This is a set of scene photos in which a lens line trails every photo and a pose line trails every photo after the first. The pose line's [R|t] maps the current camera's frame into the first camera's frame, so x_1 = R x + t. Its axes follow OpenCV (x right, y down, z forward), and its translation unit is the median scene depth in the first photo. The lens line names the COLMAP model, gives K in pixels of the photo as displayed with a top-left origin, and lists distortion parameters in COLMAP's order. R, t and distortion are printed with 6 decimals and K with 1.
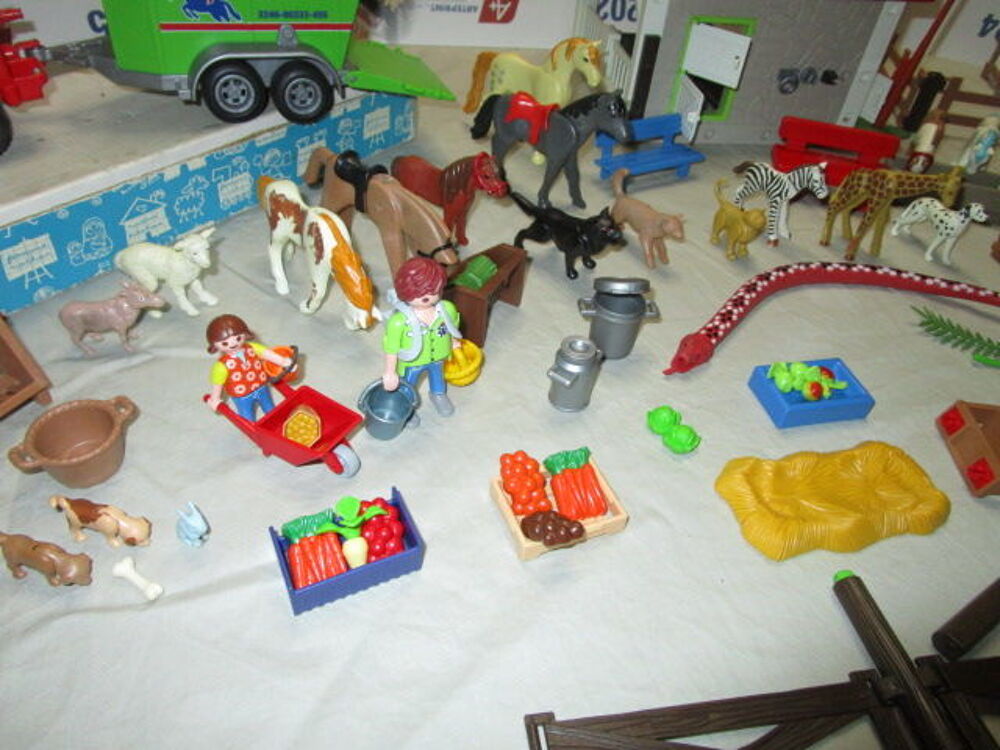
lens RADIAL K [[703.9, 0, 497.7], [0, 703.9, 380.2], [0, 0, 1]] dist [-0.028534, 0.005280]
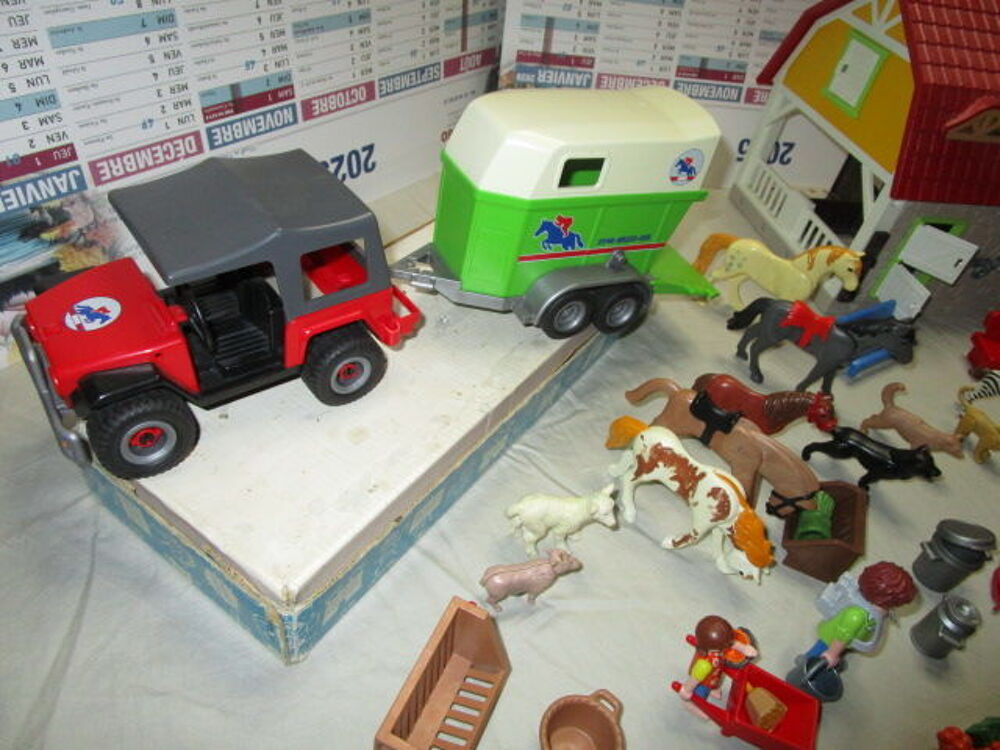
lens RADIAL K [[703.9, 0, 497.7], [0, 703.9, 380.2], [0, 0, 1]] dist [-0.028534, 0.005280]
pose [[0.994934, 0.018627, 0.098788, -0.578059], [-0.018798, 0.999823, 0.000796, -0.313417], [-0.098756, -0.002649, 0.995108, -0.014672]]
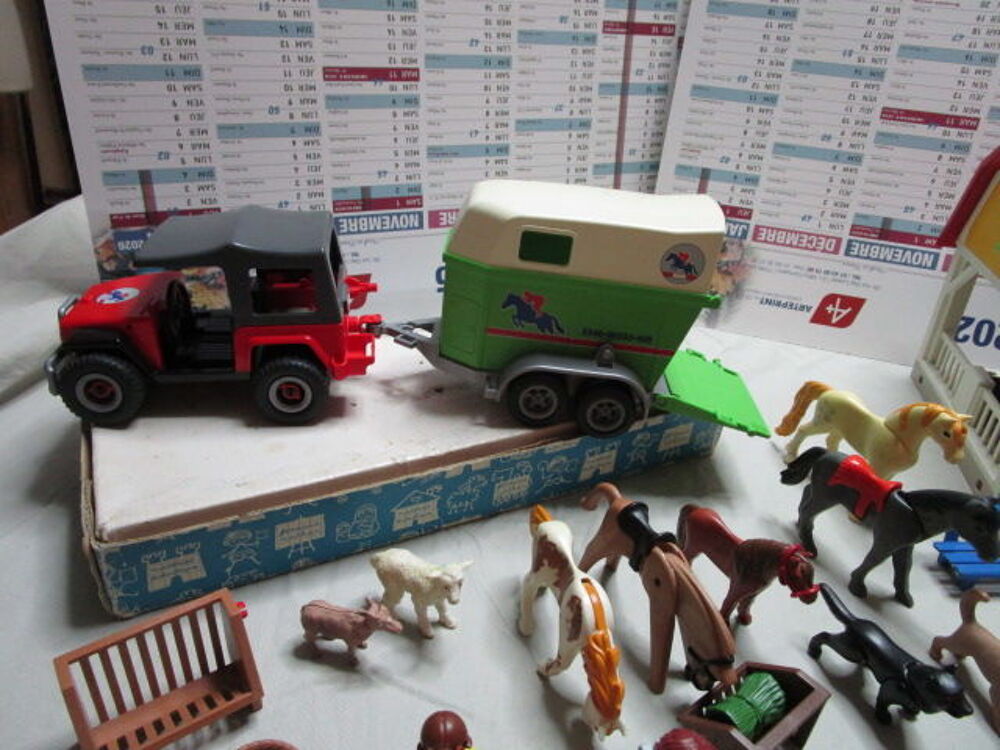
lens RADIAL K [[703.9, 0, 497.7], [0, 703.9, 380.2], [0, 0, 1]] dist [-0.028534, 0.005280]
pose [[0.905758, 0.201879, -0.372623, -0.068473], [-0.290899, 0.935566, -0.200237, -0.224519], [0.308190, 0.289762, 0.906122, 0.087525]]
